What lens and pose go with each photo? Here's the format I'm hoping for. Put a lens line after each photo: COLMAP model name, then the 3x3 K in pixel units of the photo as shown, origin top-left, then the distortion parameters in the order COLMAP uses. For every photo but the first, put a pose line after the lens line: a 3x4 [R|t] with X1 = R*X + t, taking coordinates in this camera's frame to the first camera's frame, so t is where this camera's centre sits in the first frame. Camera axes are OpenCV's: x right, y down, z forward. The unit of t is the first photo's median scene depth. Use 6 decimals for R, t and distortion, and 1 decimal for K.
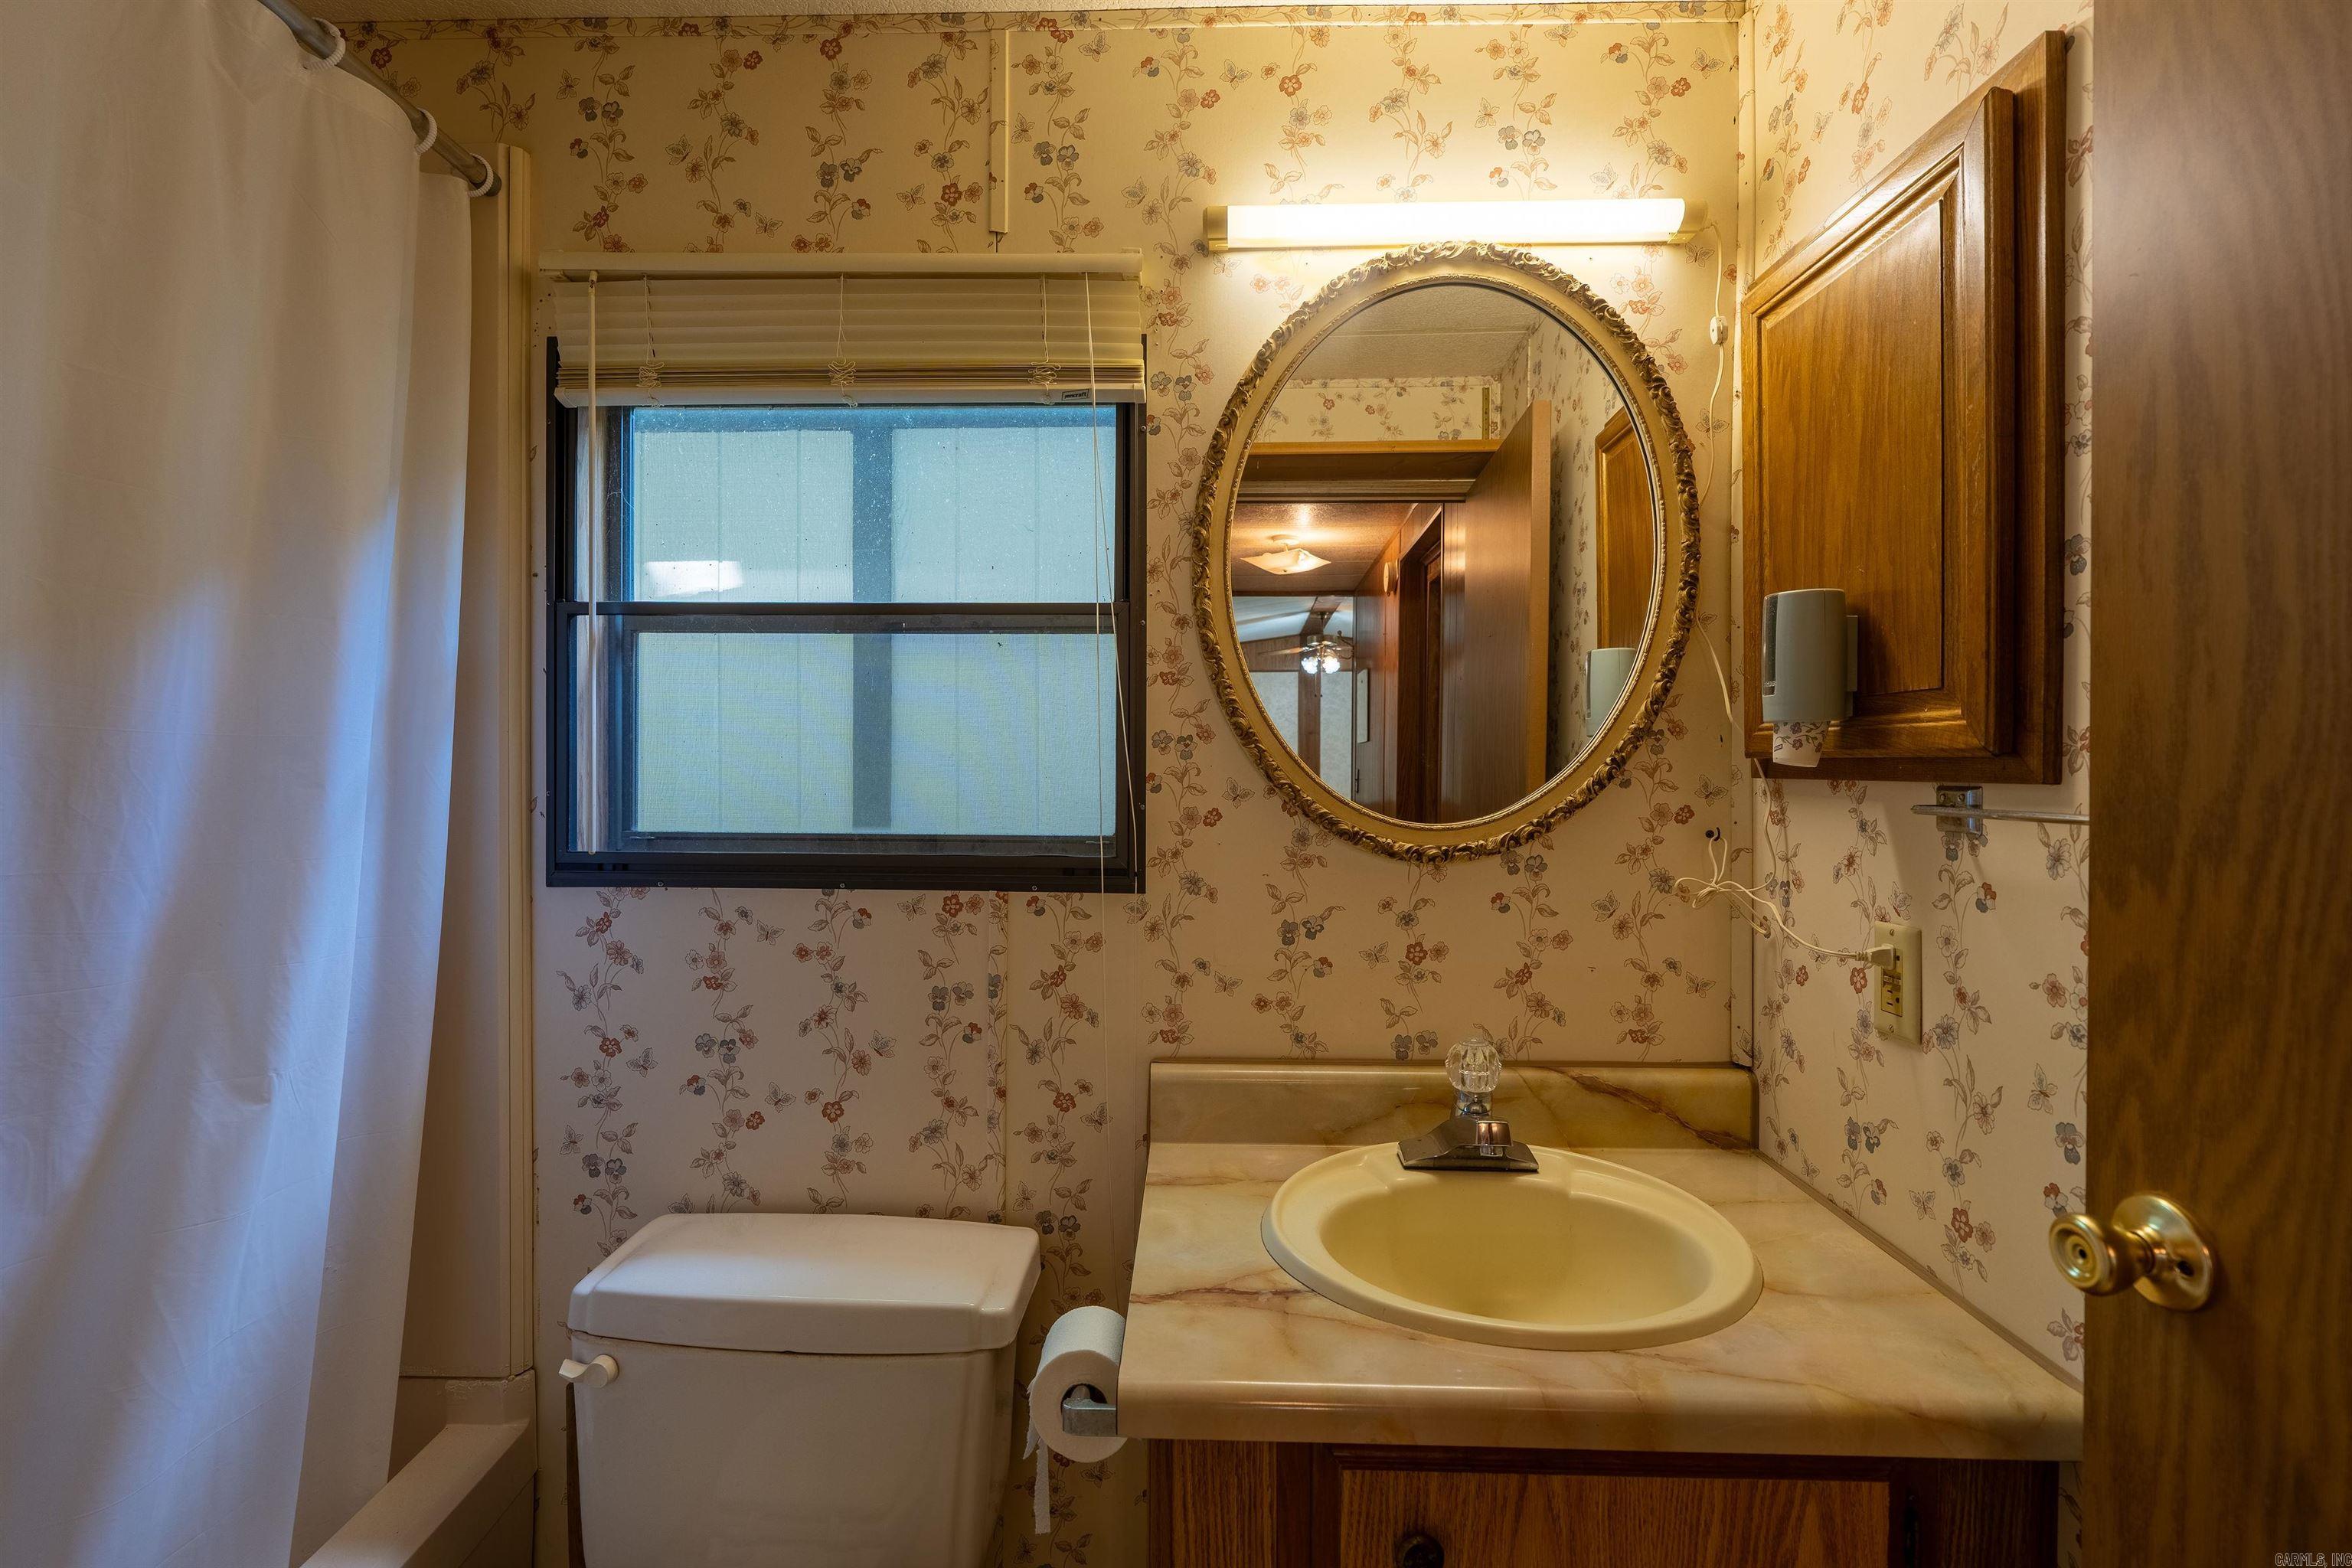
lens RADIAL K [[1051.3, 0, 1170.9], [0, 1051.3, 775.4], [0, 0, 1]] dist [-0.007177, 0.003243]
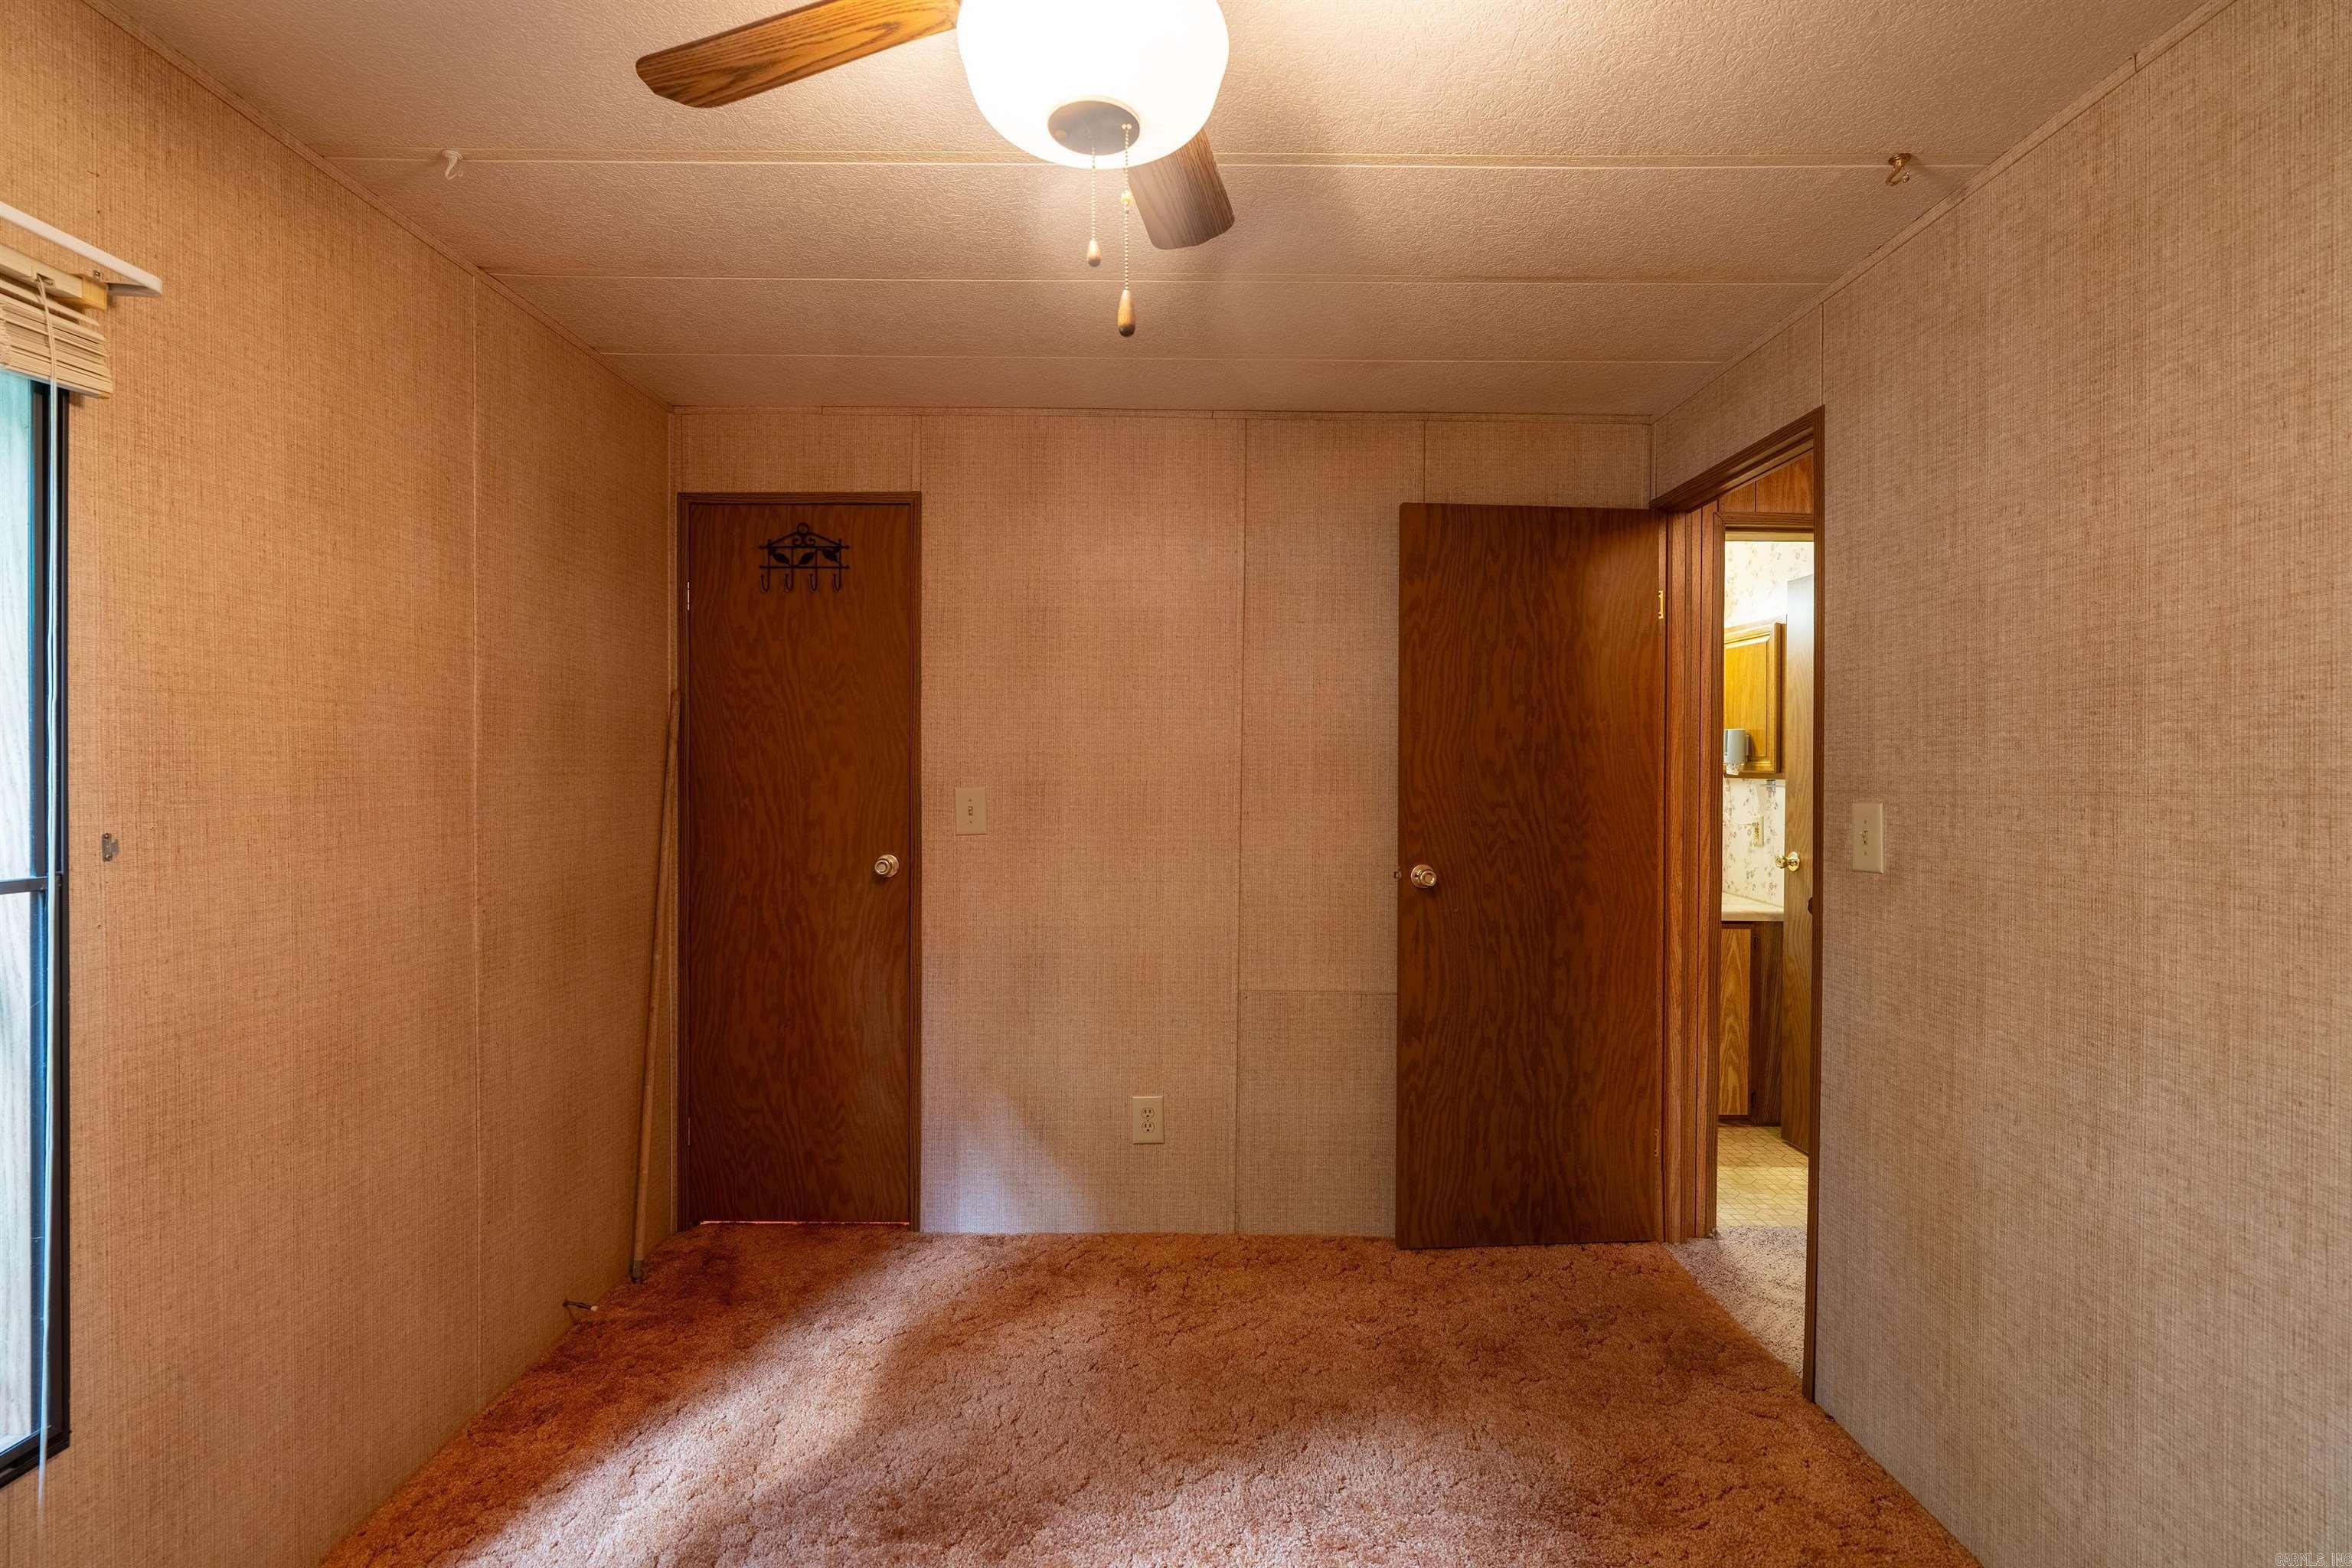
lens RADIAL K [[1051.3, 0, 1181.4], [0, 1051.3, 775.6], [0, 0, 1]] dist [-0.007177, 0.003243]
pose [[0.998961, 0.003860, 0.045410, -1.777699], [-0.004272, 0.999951, 0.008971, -0.033976], [-0.045373, -0.009156, 0.998928, -3.059322]]
